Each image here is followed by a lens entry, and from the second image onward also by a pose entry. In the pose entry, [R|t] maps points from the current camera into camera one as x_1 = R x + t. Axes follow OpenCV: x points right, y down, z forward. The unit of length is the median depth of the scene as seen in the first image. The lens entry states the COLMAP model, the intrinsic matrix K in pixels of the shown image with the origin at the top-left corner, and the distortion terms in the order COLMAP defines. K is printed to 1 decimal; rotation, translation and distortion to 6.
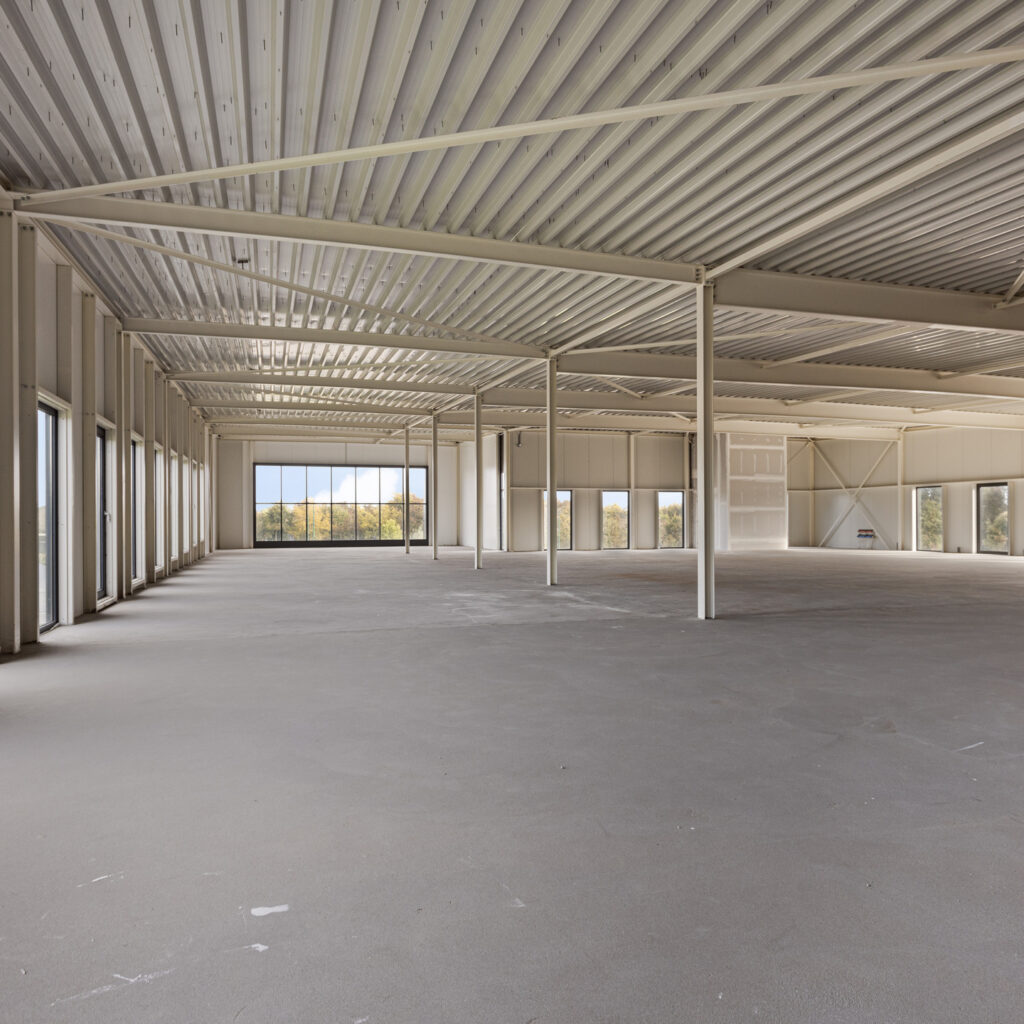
lens RADIAL K [[741.3, 0, 514.3], [0, 741.3, 516.3], [0, 0, 1]] dist [0.004593, 0.000071]
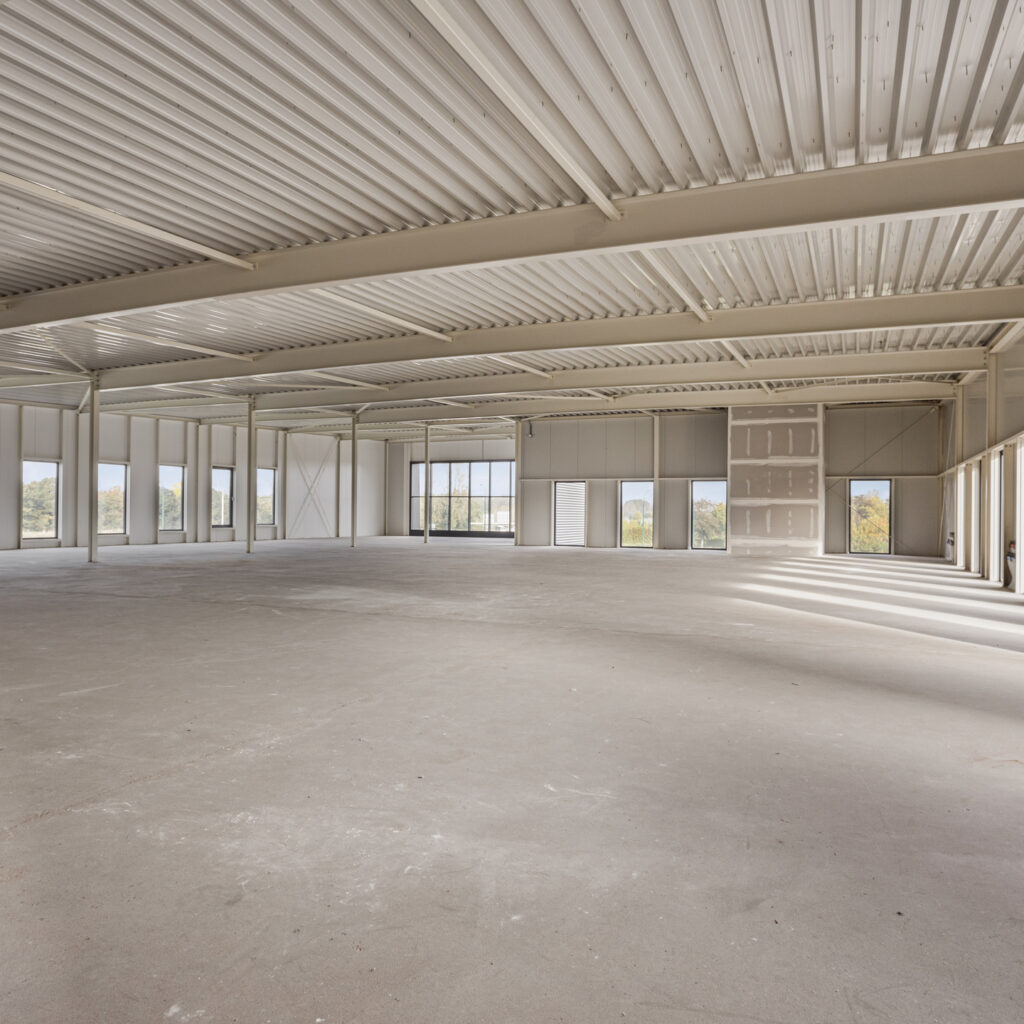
lens RADIAL K [[801.3, 0, 504.7], [0, 801.3, 513.1], [0, 0, 1]] dist [-0.008396, -0.000019]
pose [[0.747072, 0.009546, -0.664674, 0.663961], [-0.008152, 0.999953, 0.005200, -0.000057], [0.664693, 0.001534, 0.747115, 0.195363]]
